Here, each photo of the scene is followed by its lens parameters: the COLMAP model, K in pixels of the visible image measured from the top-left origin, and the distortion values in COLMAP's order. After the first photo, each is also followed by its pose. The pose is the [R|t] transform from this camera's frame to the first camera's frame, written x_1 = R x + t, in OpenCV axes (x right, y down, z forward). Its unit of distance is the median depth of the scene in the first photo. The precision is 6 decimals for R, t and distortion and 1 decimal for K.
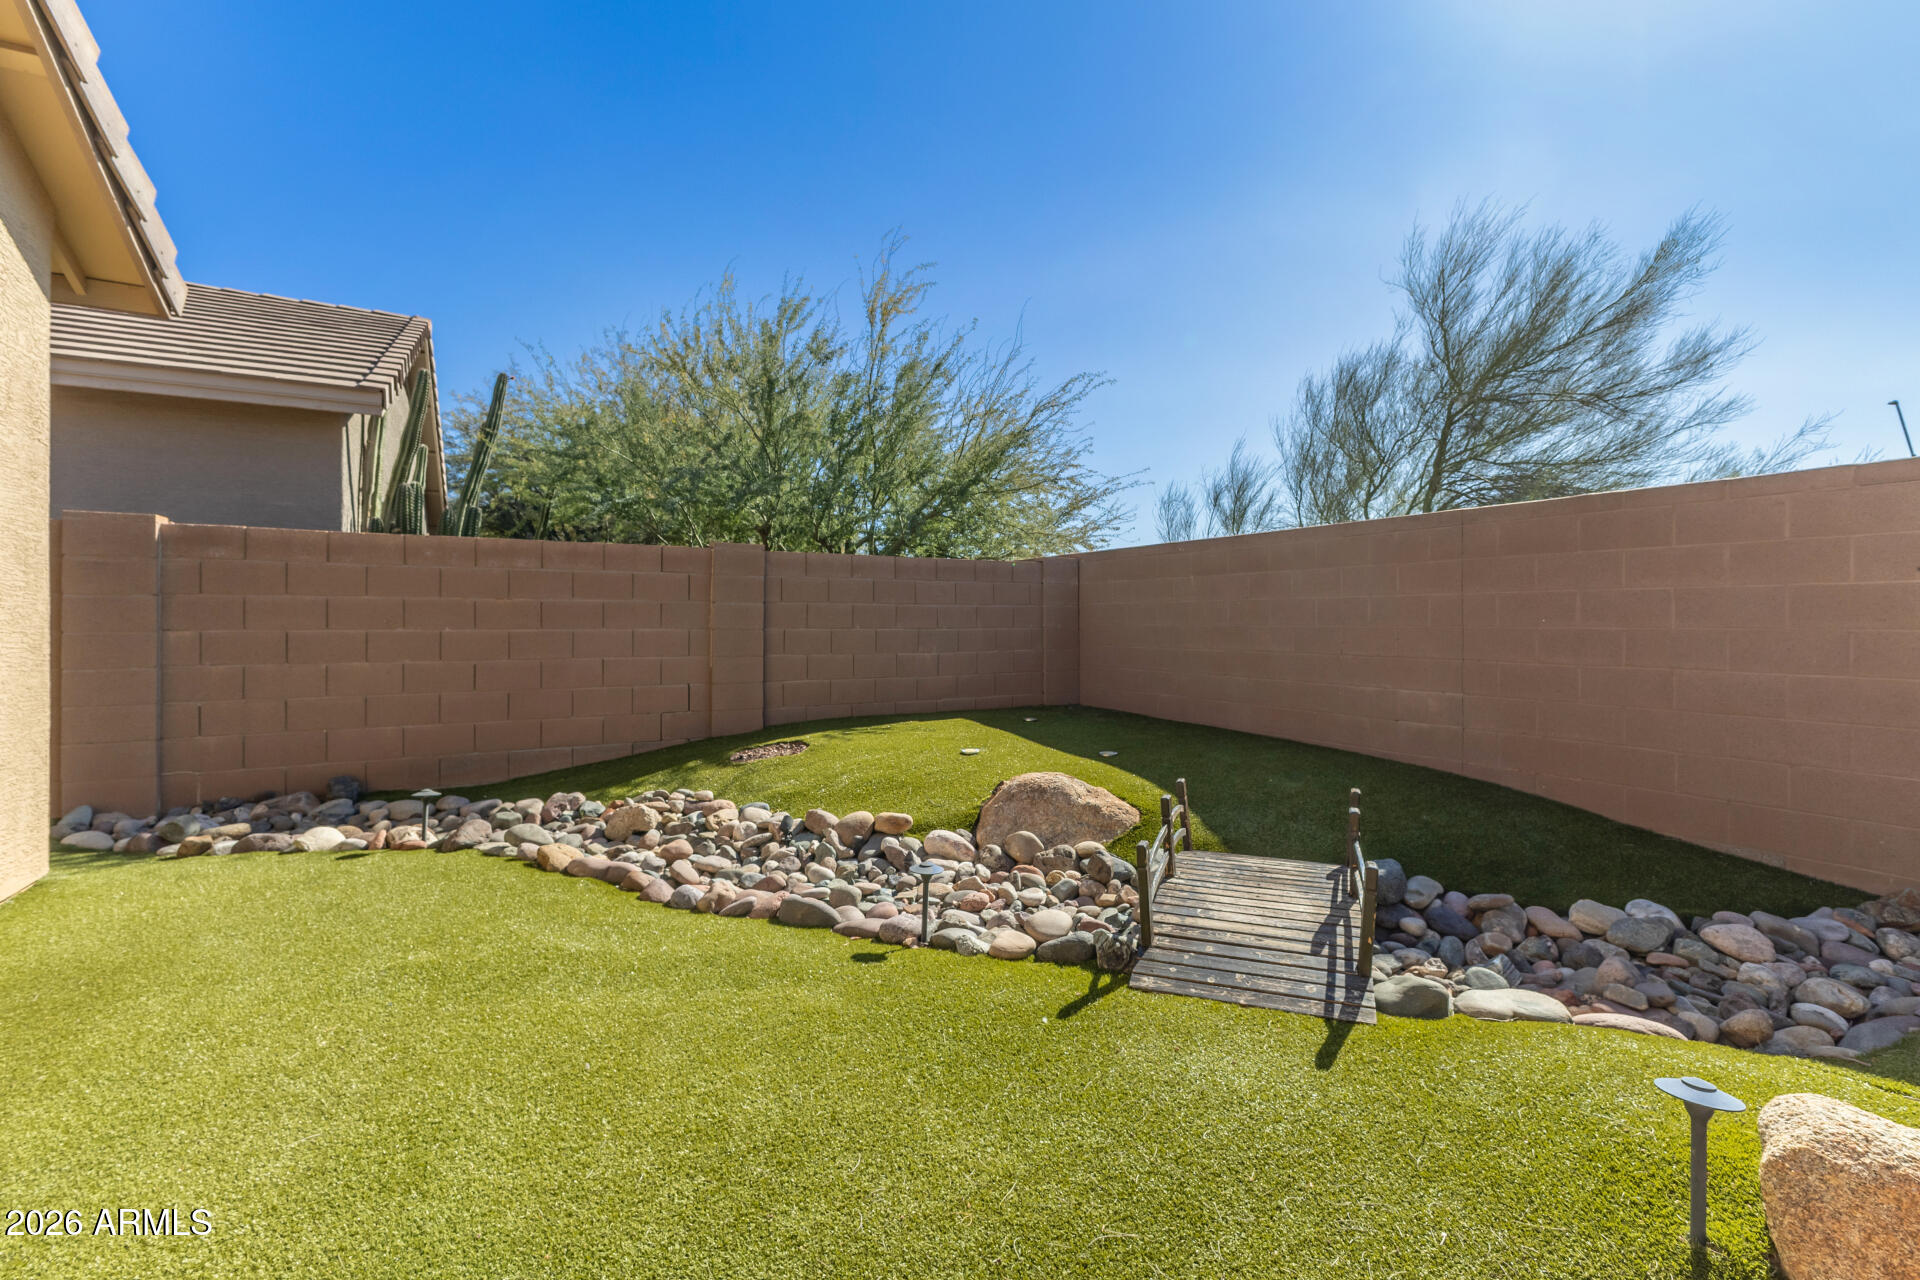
lens RADIAL K [[829.4, 0, 960.2], [0, 829.4, 624.0], [0, 0, 1]] dist [0.002149, -0.000163]
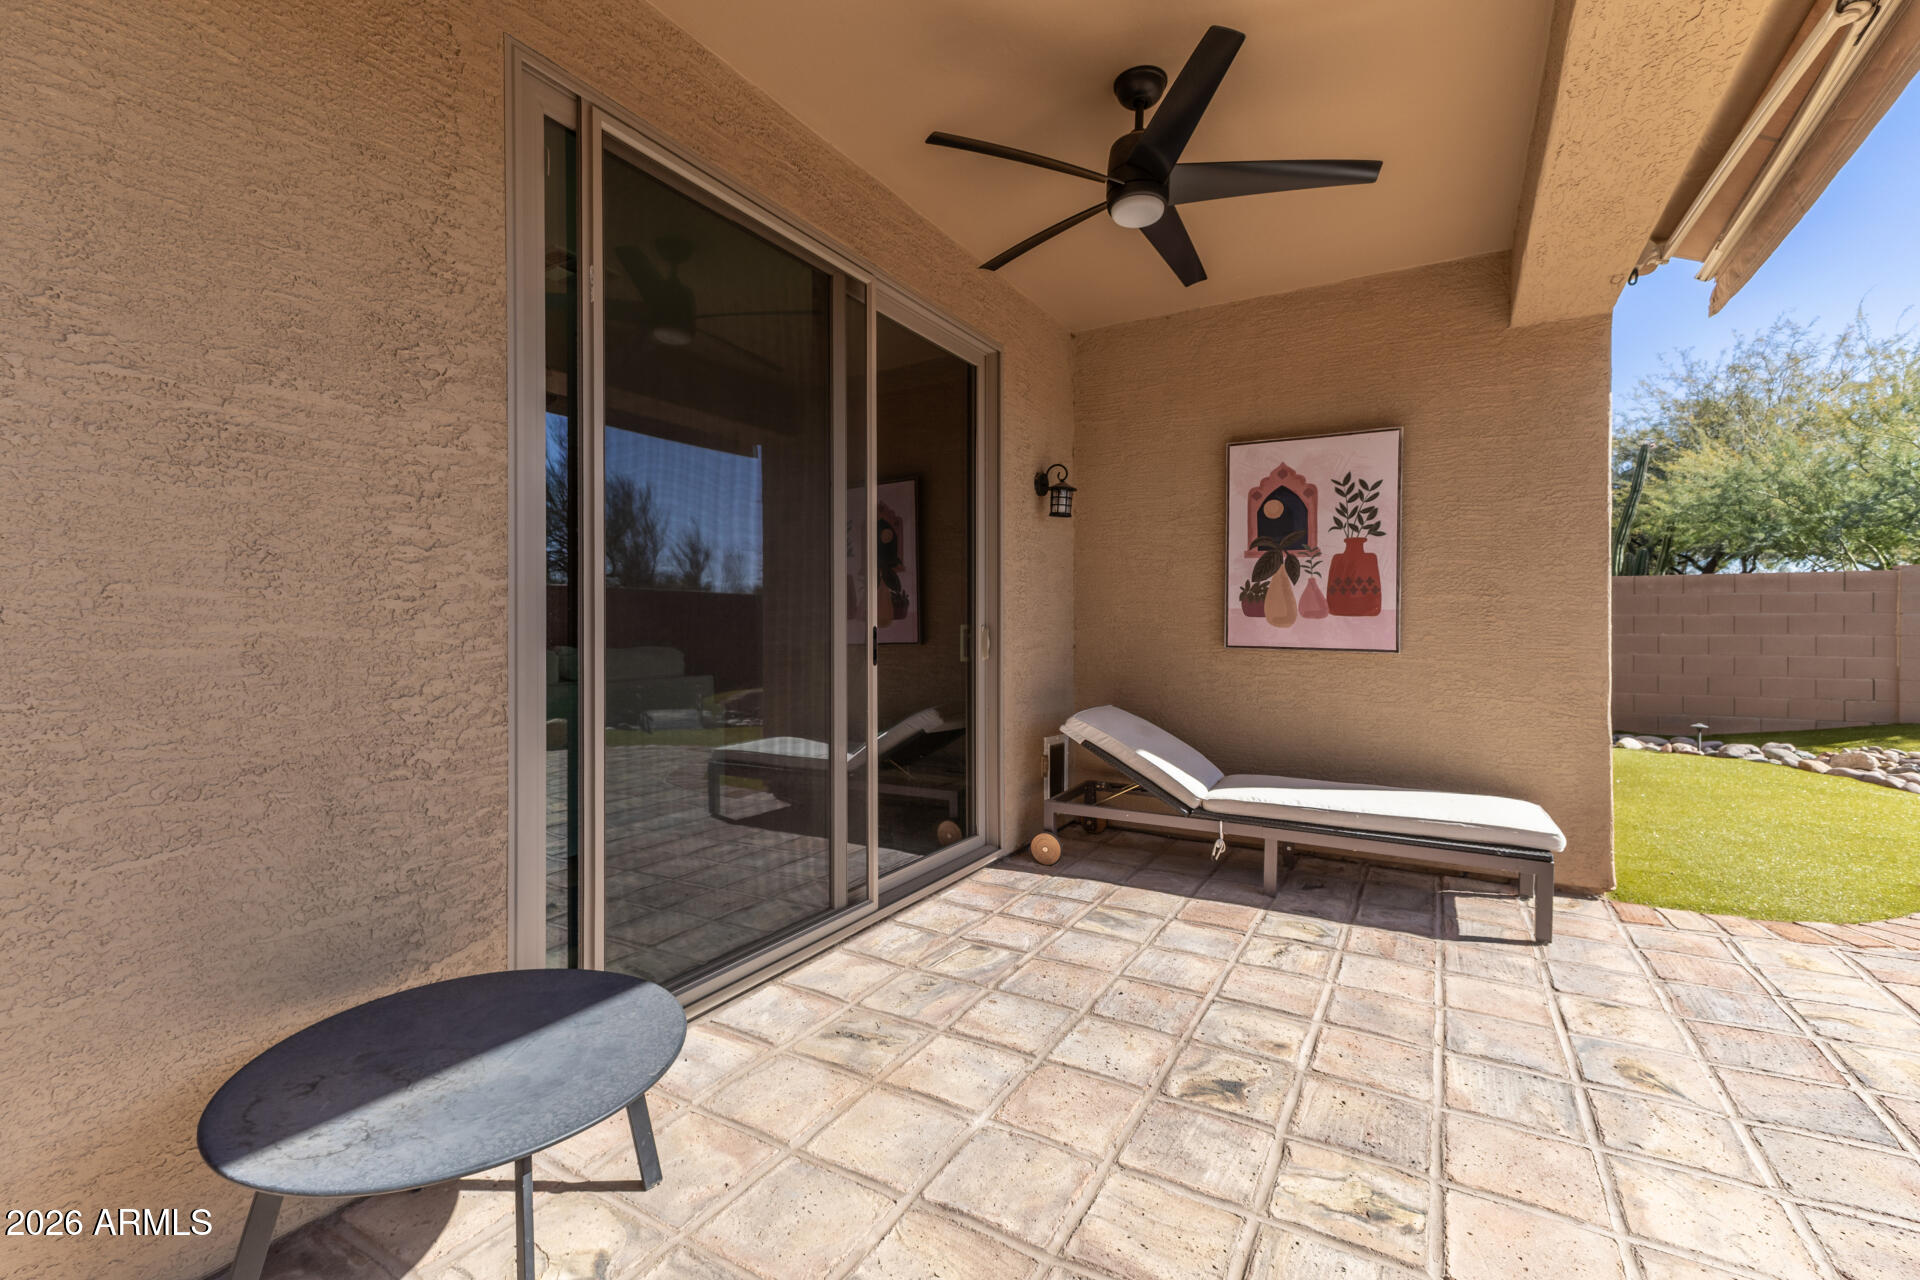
lens RADIAL K [[829.4, 0, 960.2], [0, 829.4, 624.0], [0, 0, 1]] dist [0.002149, -0.000163]
pose [[0.504265, -0.006865, -0.863522, 0.049723], [-0.003879, 0.999940, -0.010215, 0.005708], [0.863540, 0.008500, 0.504208, -0.660663]]
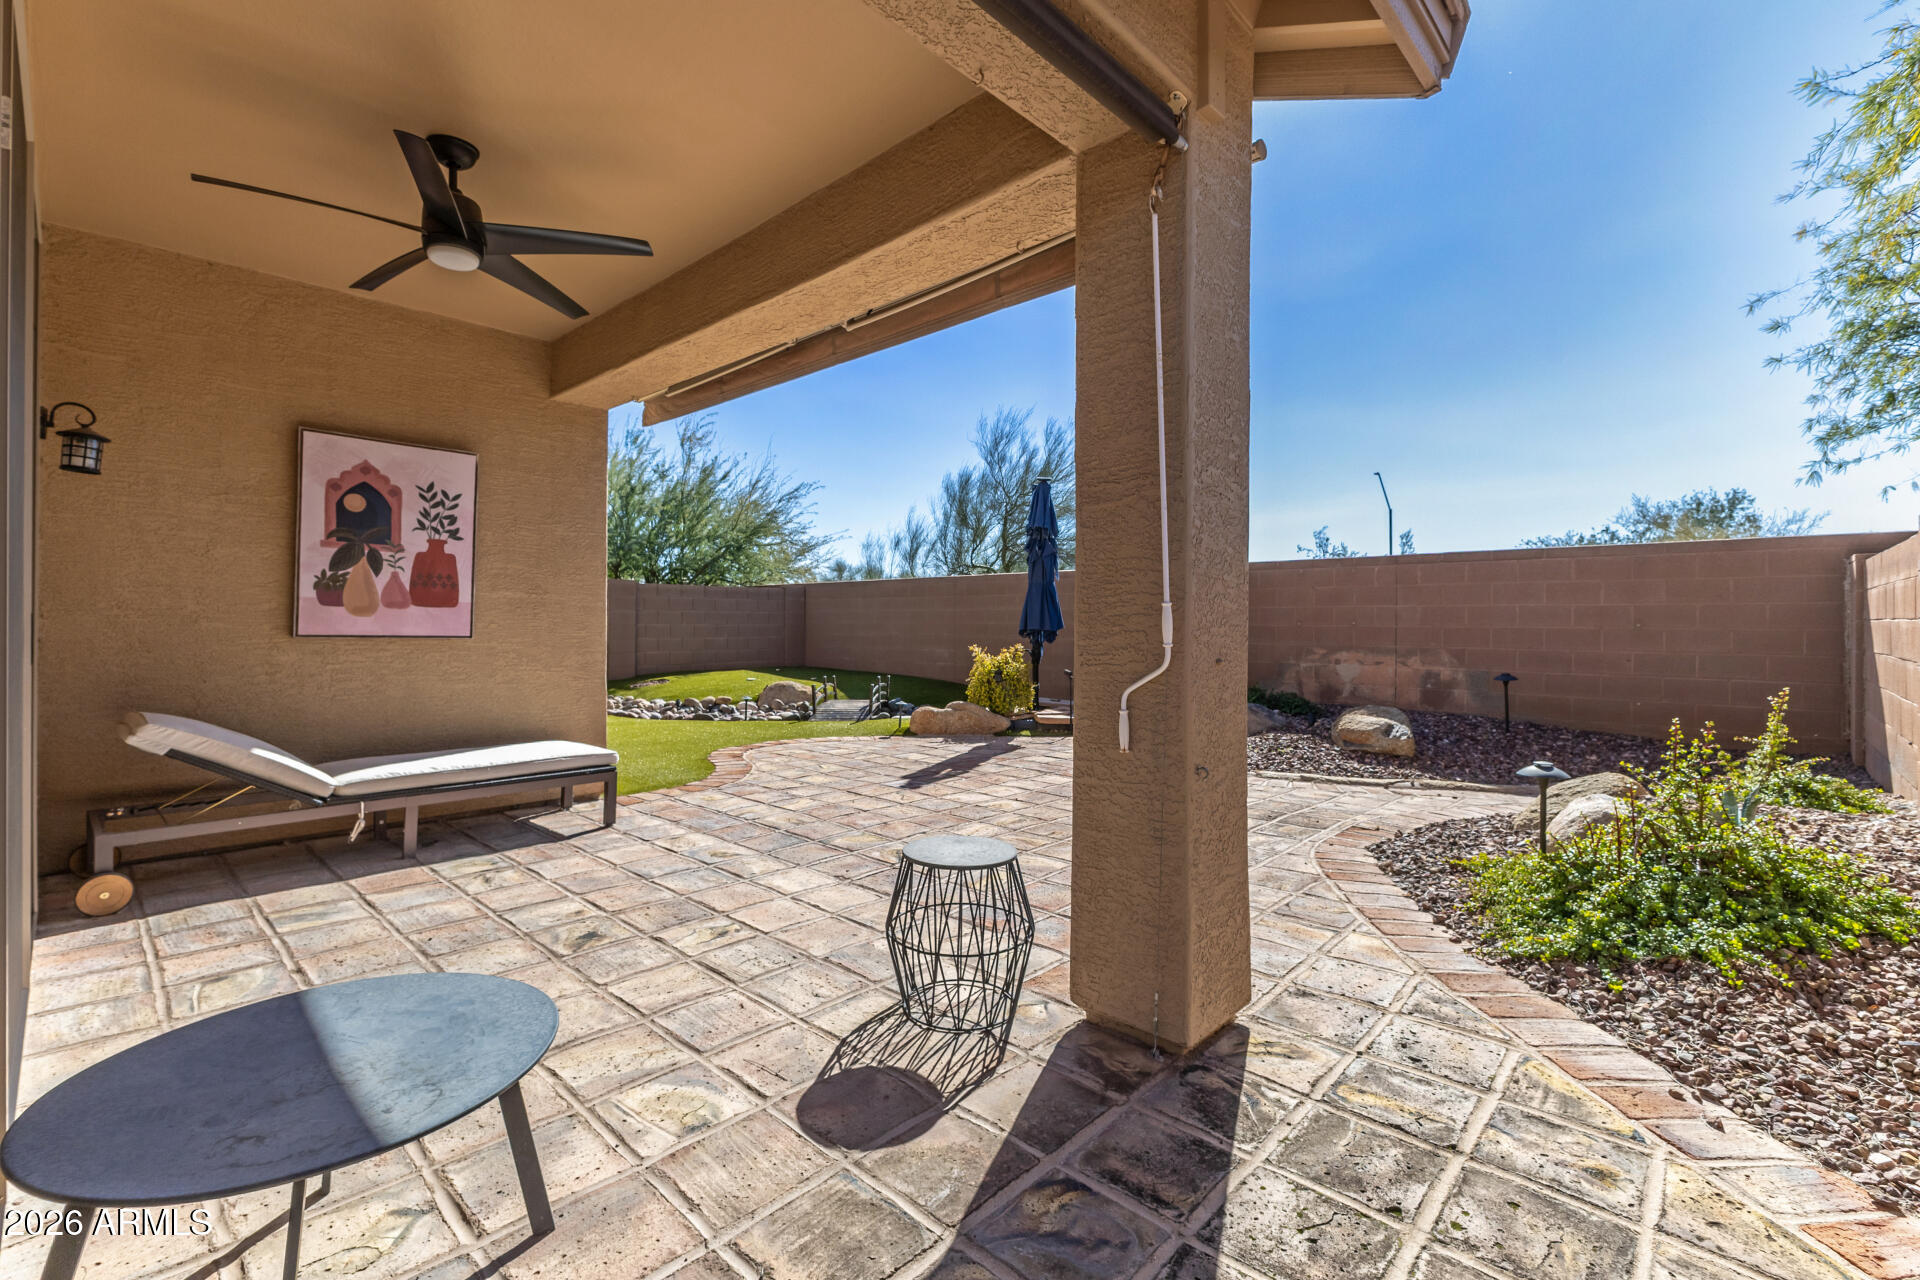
lens RADIAL K [[829.4, 0, 960.2], [0, 829.4, 624.0], [0, 0, 1]] dist [0.002149, -0.000163]
pose [[0.954329, -0.002056, 0.298751, -0.078286], [0.002589, 0.999996, -0.001390, 0.008159], [-0.298747, 0.002100, 0.954330, -0.851317]]
